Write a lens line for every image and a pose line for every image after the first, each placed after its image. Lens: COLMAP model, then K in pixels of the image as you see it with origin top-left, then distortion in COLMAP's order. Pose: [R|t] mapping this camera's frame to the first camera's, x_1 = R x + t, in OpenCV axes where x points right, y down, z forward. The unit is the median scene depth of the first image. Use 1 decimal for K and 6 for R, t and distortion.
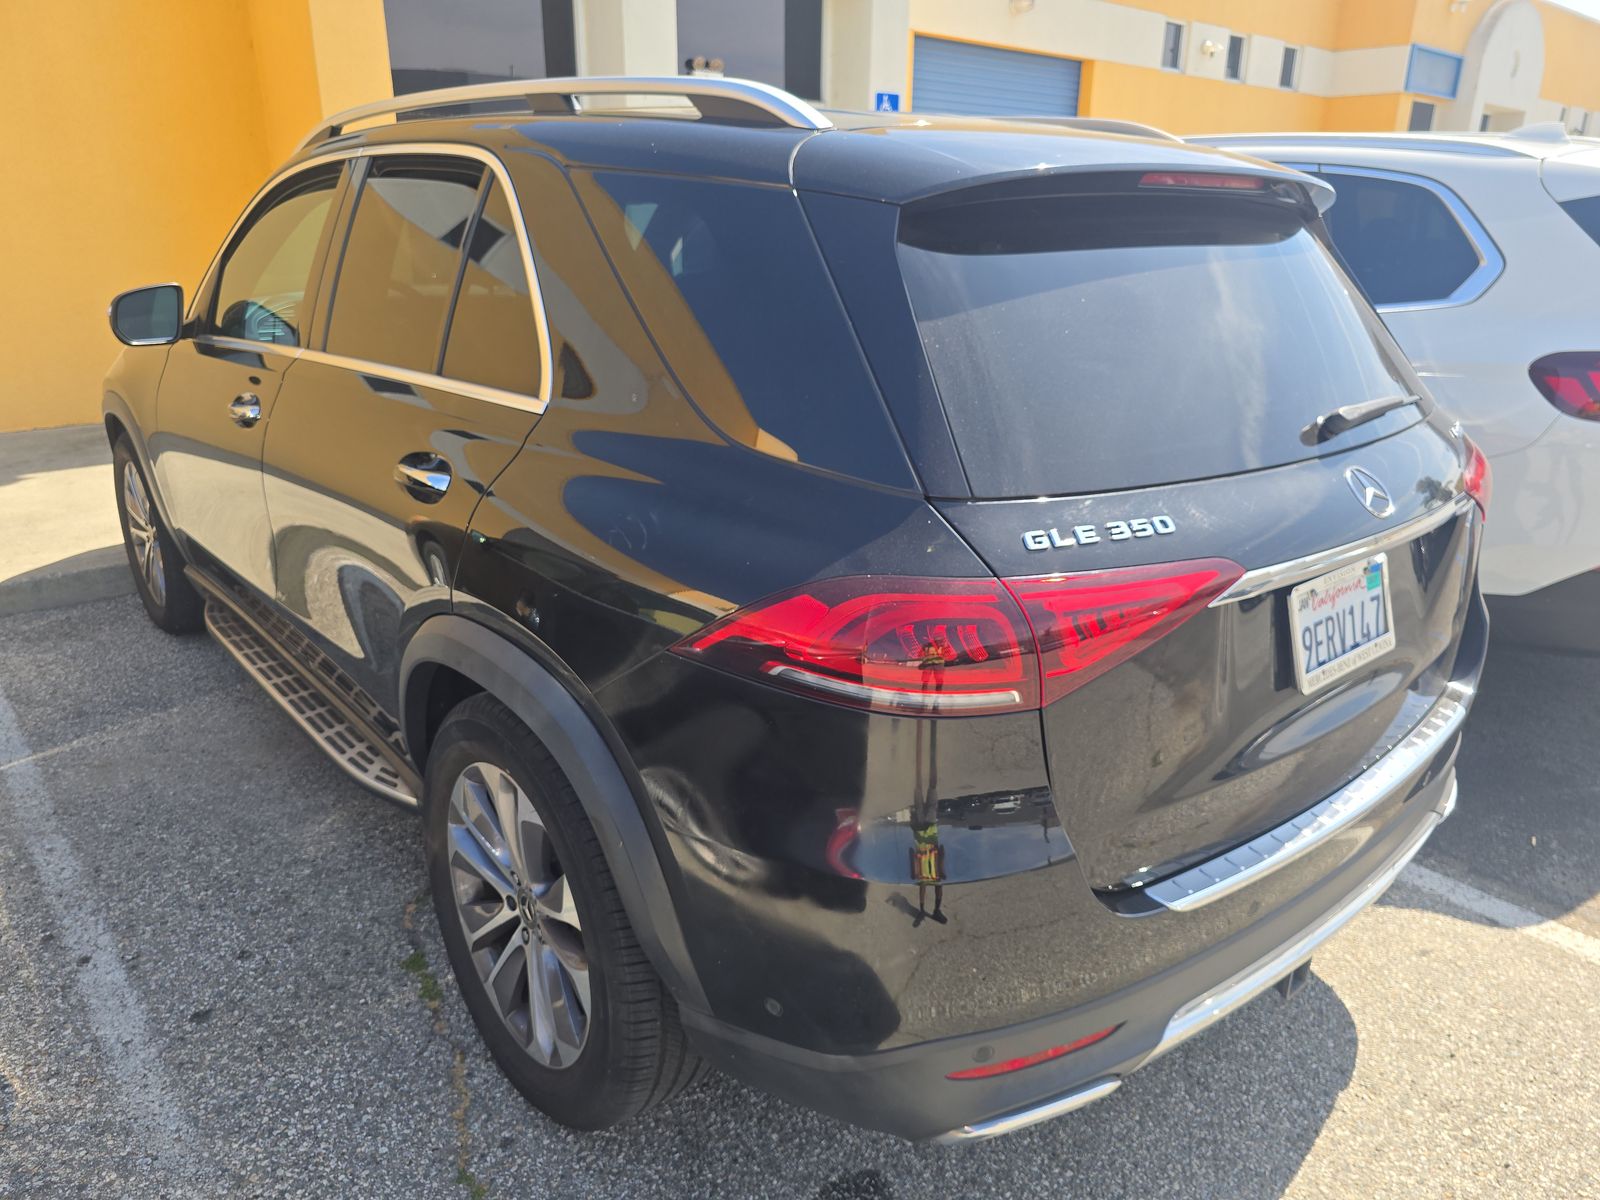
lens RADIAL K [[1092.9, 0, 793.8], [0, 1092.9, 609.1], [0, 0, 1]] dist [0.000981, -0.000925]
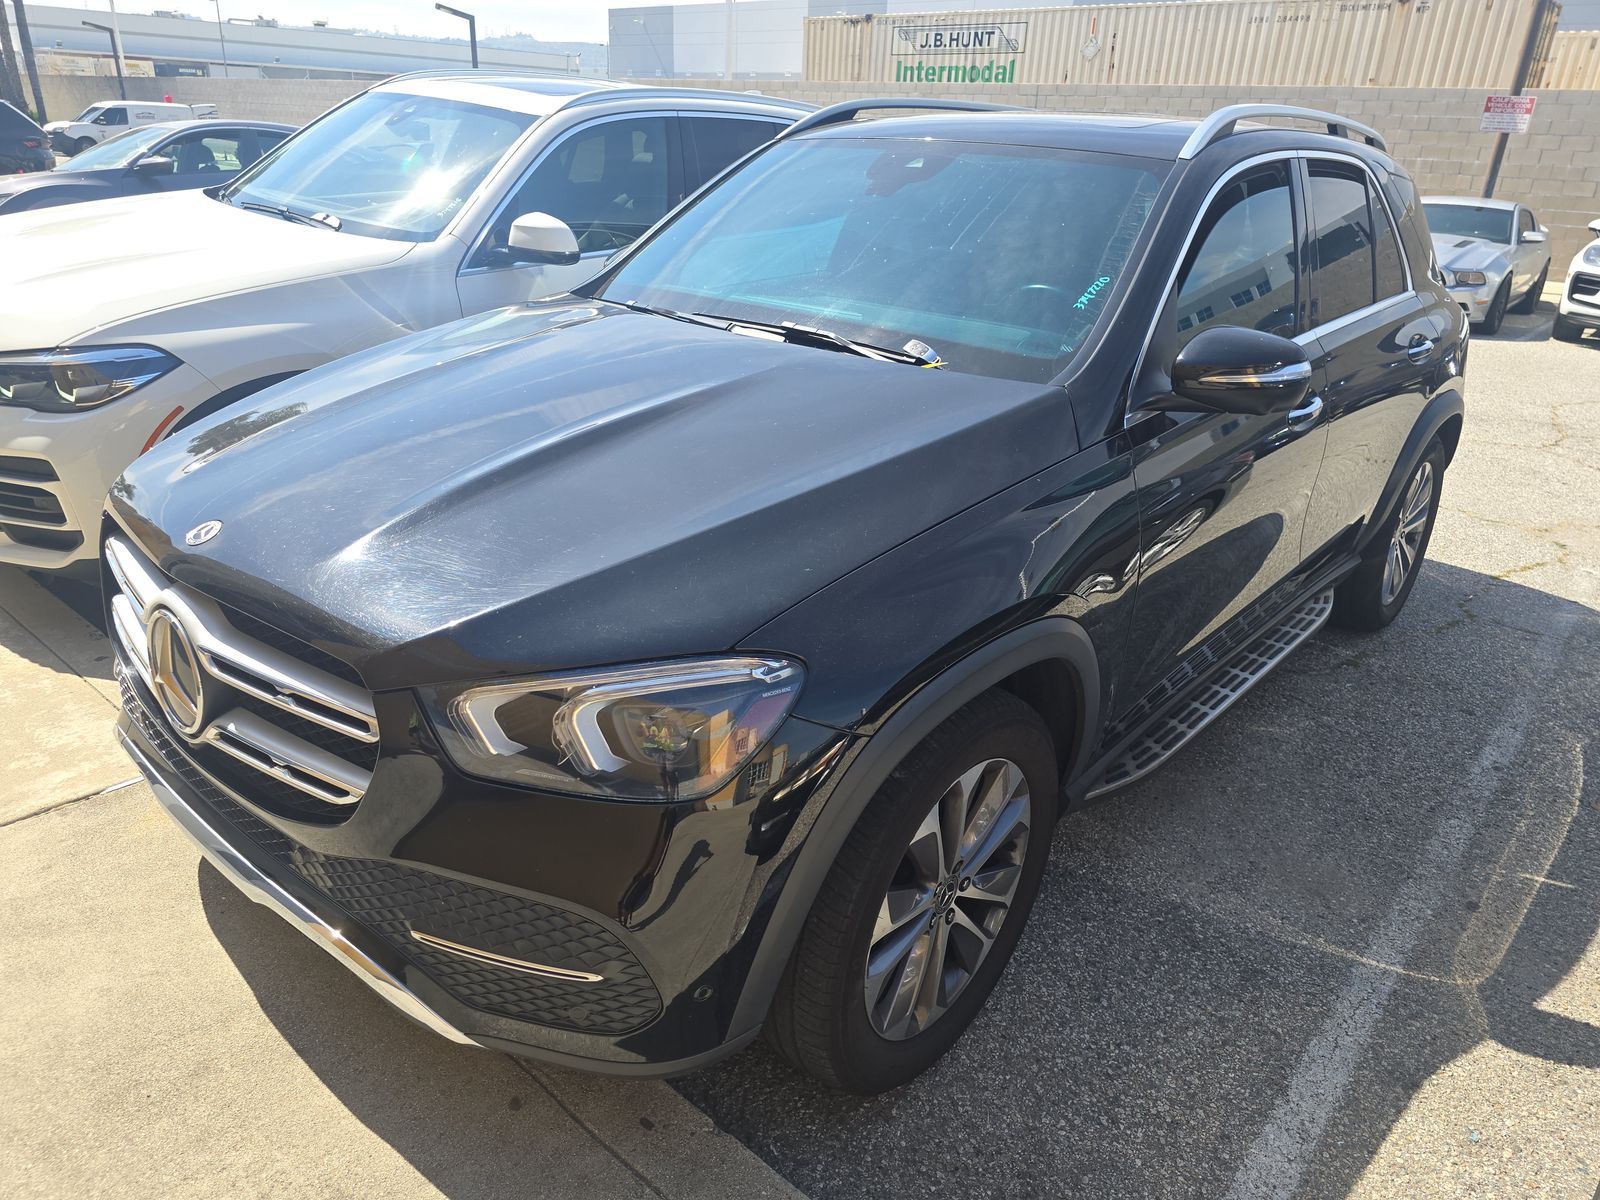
lens RADIAL K [[1092.9, 0, 799.5], [0, 1092.9, 607.1], [0, 0, 1]] dist [0.000981, -0.000925]
pose [[-0.146330, -0.411089, 0.899774, -1.595799], [0.287573, 0.852606, 0.436307, -0.675488], [-0.946514, 0.322596, -0.006544, 1.689762]]
